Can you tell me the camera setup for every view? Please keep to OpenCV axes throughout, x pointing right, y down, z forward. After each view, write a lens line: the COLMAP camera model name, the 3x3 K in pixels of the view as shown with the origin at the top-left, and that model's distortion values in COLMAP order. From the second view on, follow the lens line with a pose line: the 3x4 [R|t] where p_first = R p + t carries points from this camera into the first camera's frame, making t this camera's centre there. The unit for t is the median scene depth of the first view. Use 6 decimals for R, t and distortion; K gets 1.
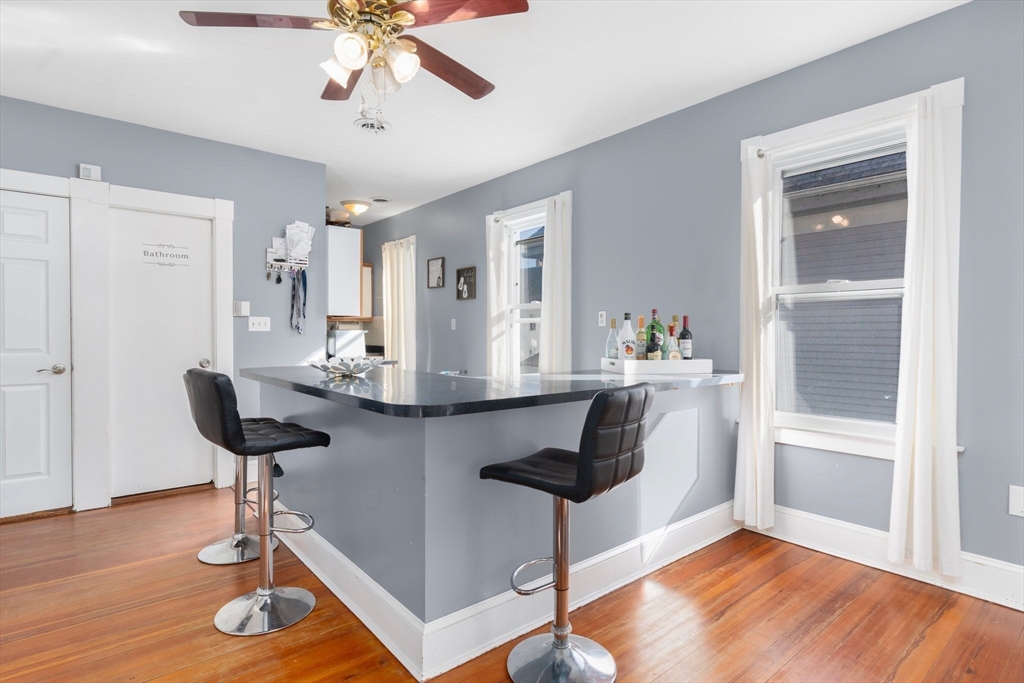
lens RADIAL K [[521.5, 0, 514.2], [0, 521.5, 341.6], [0, 0, 1]] dist [0.005164, -0.003116]
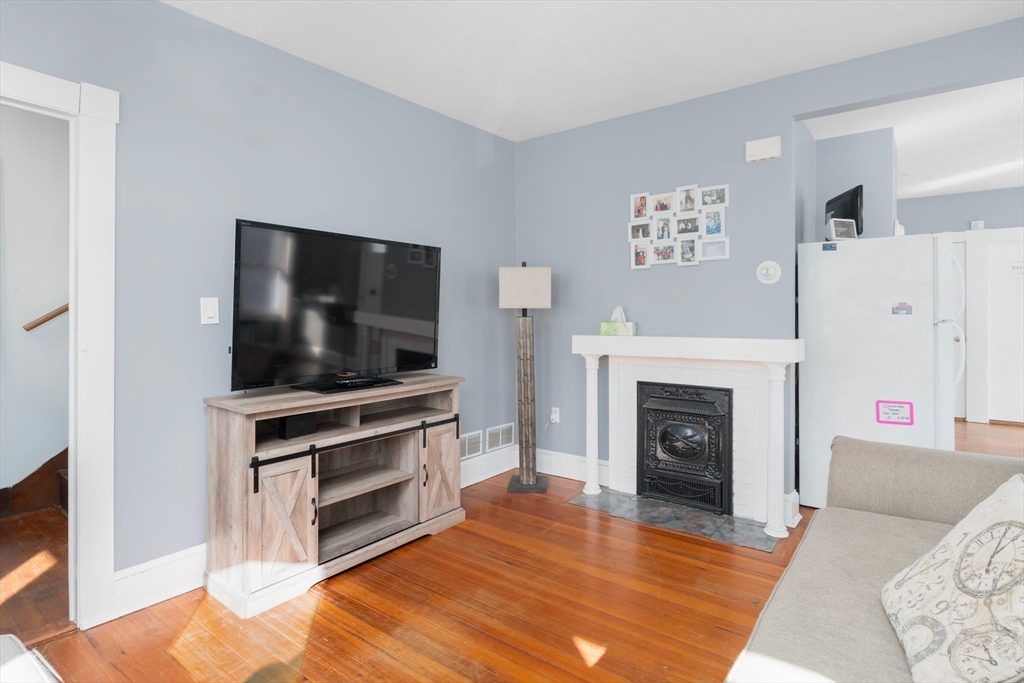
lens RADIAL K [[542.4, 0, 519.9], [0, 542.4, 313.5], [0, 0, 1]] dist [0.015016, 0.000672]
pose [[0.230442, -0.005336, -0.973071, 0.529092], [-0.014343, 0.999858, -0.008879, 0.003252], [0.972980, 0.016002, 0.230333, -0.777944]]
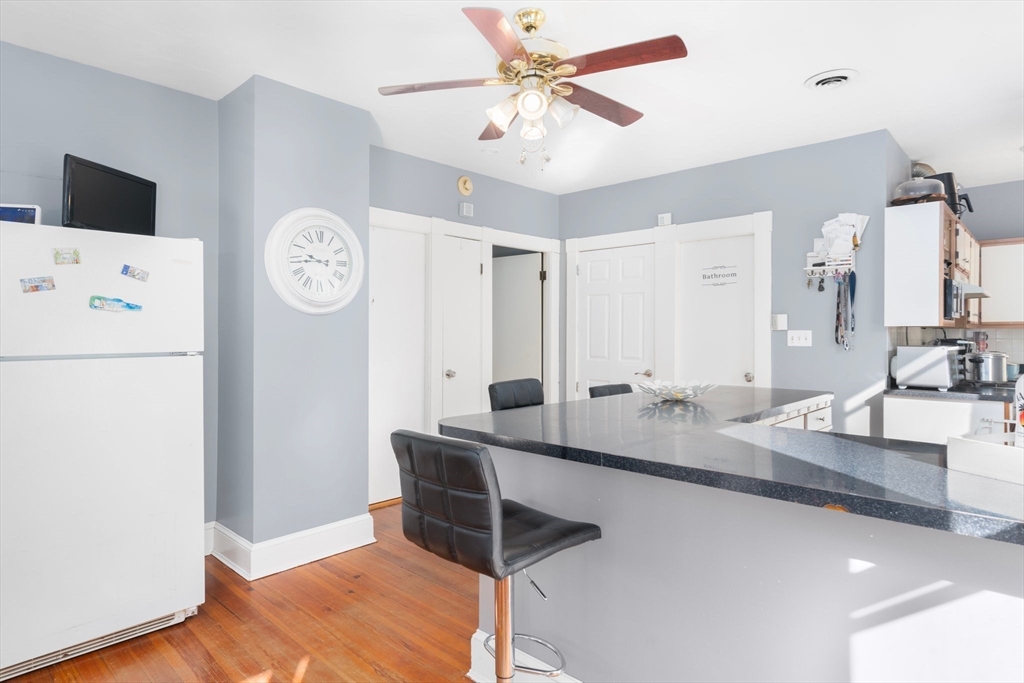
lens RADIAL K [[578.7, 0, 510.4], [0, 578.7, 335.5], [0, 0, 1]] dist [-0.001126, 0.002109]
pose [[0.117653, 0.001386, -0.993054, 0.477083], [-0.018511, 0.999828, -0.000797, -0.031281], [0.992882, 0.018476, 0.117658, 0.421047]]
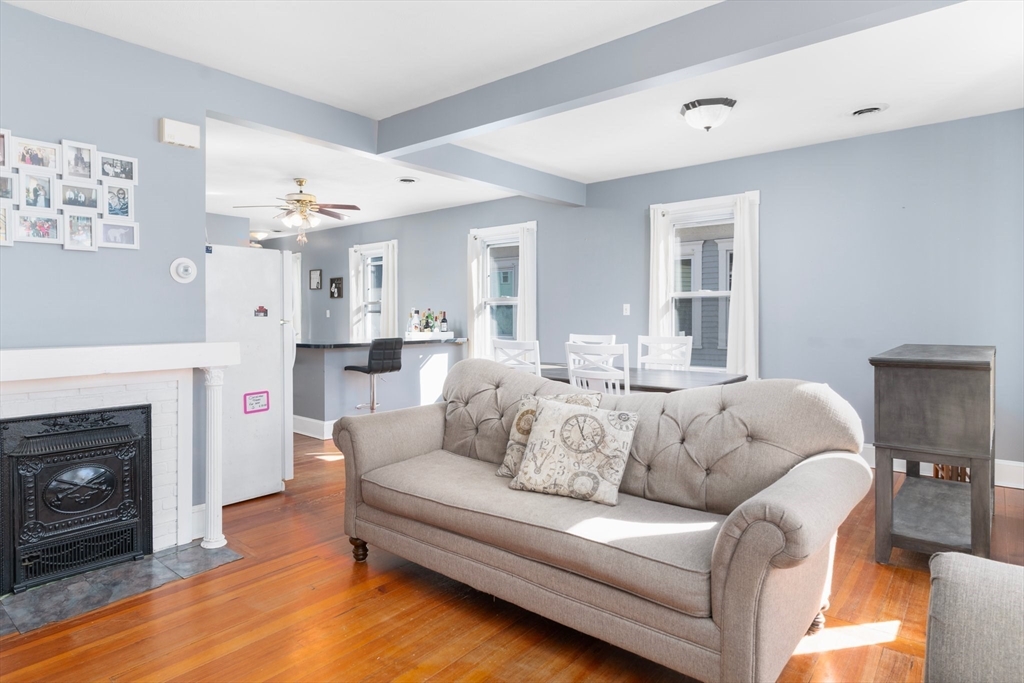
lens RADIAL K [[584.0, 0, 475.2], [0, 584.0, 322.6], [0, 0, 1]] dist [0.003877, 0.001061]
pose [[0.989301, -0.006114, 0.145763, 0.086607], [0.007068, 0.999957, -0.006026, 0.008360], [-0.145719, 0.006992, 0.989301, -1.087602]]
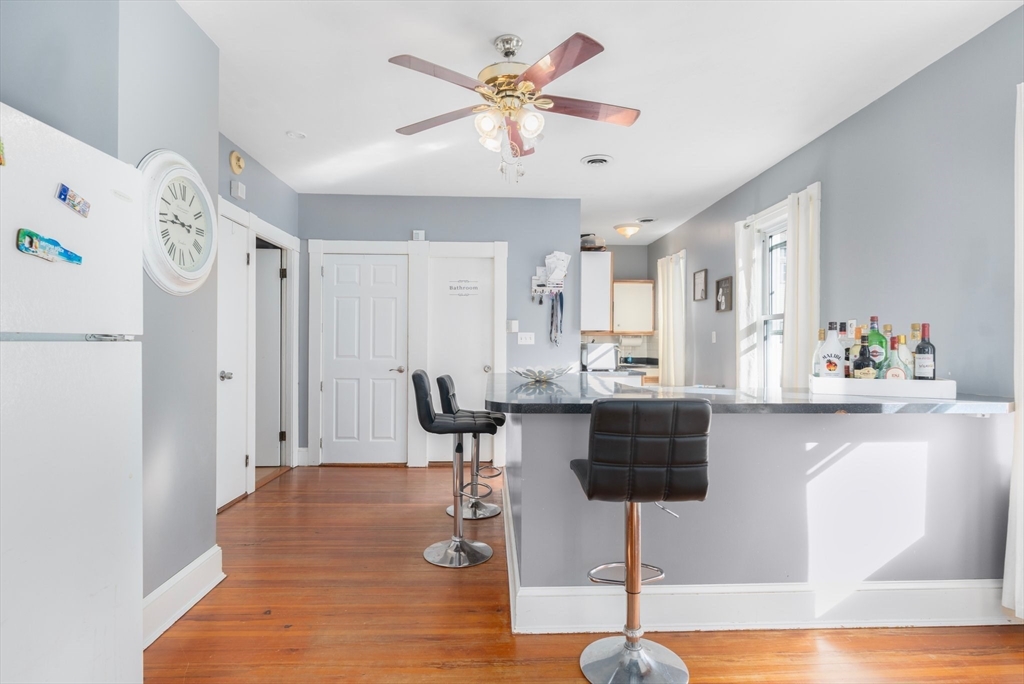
lens RADIAL K [[521.5, 0, 513.6], [0, 521.5, 347.1], [0, 0, 1]] dist [0.005164, -0.003116]
pose [[0.792698, 0.002728, -0.609608, 0.254618], [-0.013435, 0.999825, -0.012995, 0.002950], [0.609466, 0.018491, 0.792597, 0.013380]]
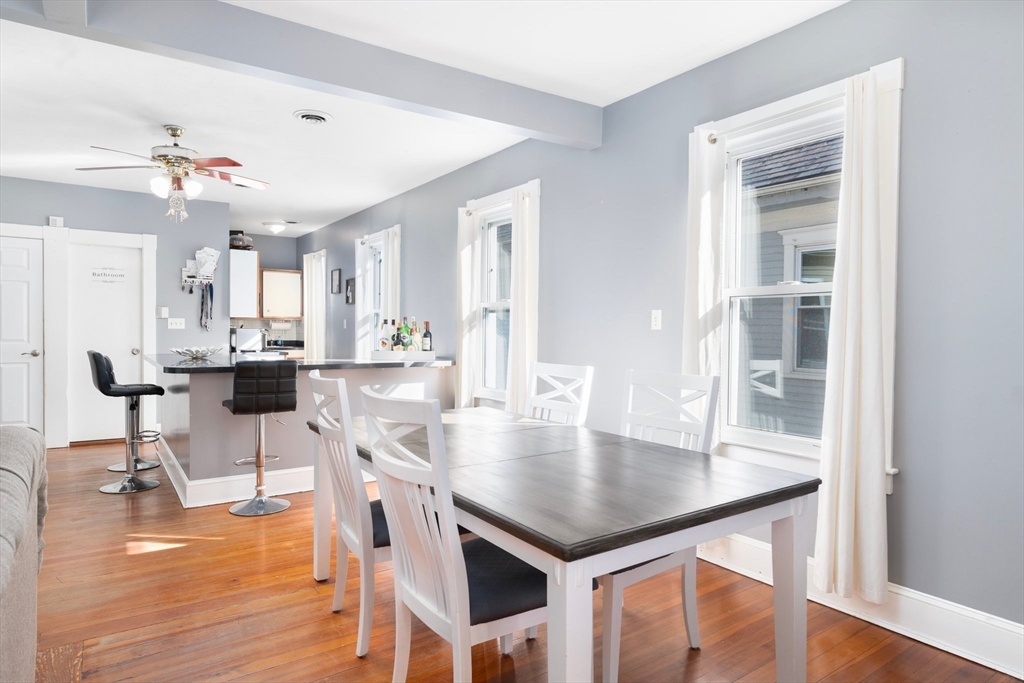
lens RADIAL K [[607.7, 0, 509.7], [0, 607.7, 342.5], [0, 0, 1]] dist [0.001973, 0.004884]
pose [[0.995061, 0.010890, -0.098667, 0.582831], [-0.010556, 0.999937, 0.003906, 0.000465], [0.098703, -0.002845, 0.995113, -0.539928]]
